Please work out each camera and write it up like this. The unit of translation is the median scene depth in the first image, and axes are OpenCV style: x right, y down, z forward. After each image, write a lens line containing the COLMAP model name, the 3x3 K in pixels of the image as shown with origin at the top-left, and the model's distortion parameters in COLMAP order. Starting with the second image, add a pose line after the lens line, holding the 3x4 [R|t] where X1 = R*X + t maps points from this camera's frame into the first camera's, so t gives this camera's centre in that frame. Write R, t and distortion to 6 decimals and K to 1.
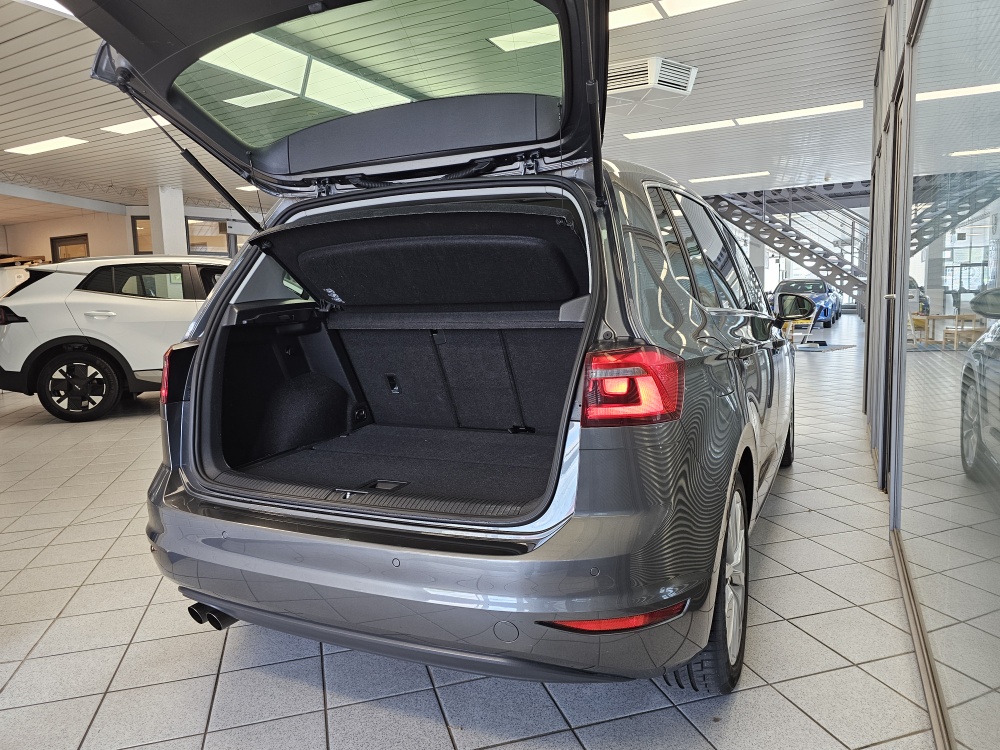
lens RADIAL K [[675.9, 0, 505.1], [0, 675.9, 372.8], [0, 0, 1]] dist [0.052722, -0.057942]
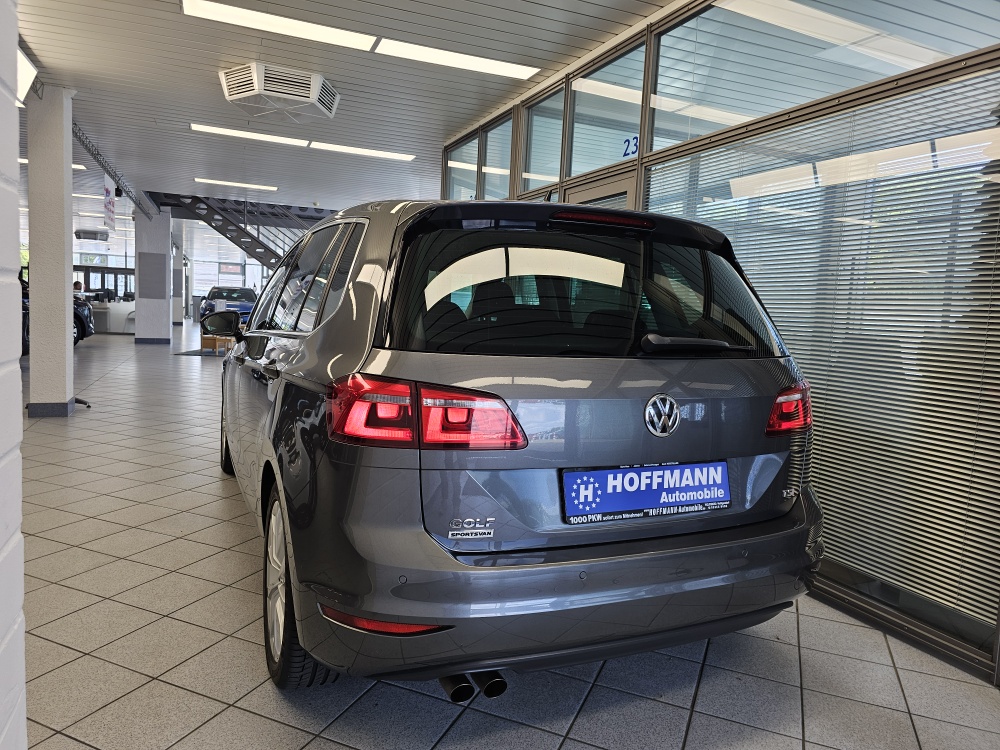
lens RADIAL K [[675.9, 0, 481.0], [0, 675.9, 365.0], [0, 0, 1]] dist [0.052722, -0.057942]
pose [[0.639777, -0.004914, 0.768545, -0.305967], [0.016268, 0.999842, -0.007149, -0.012271], [-0.768388, 0.017076, 0.639756, 0.124586]]
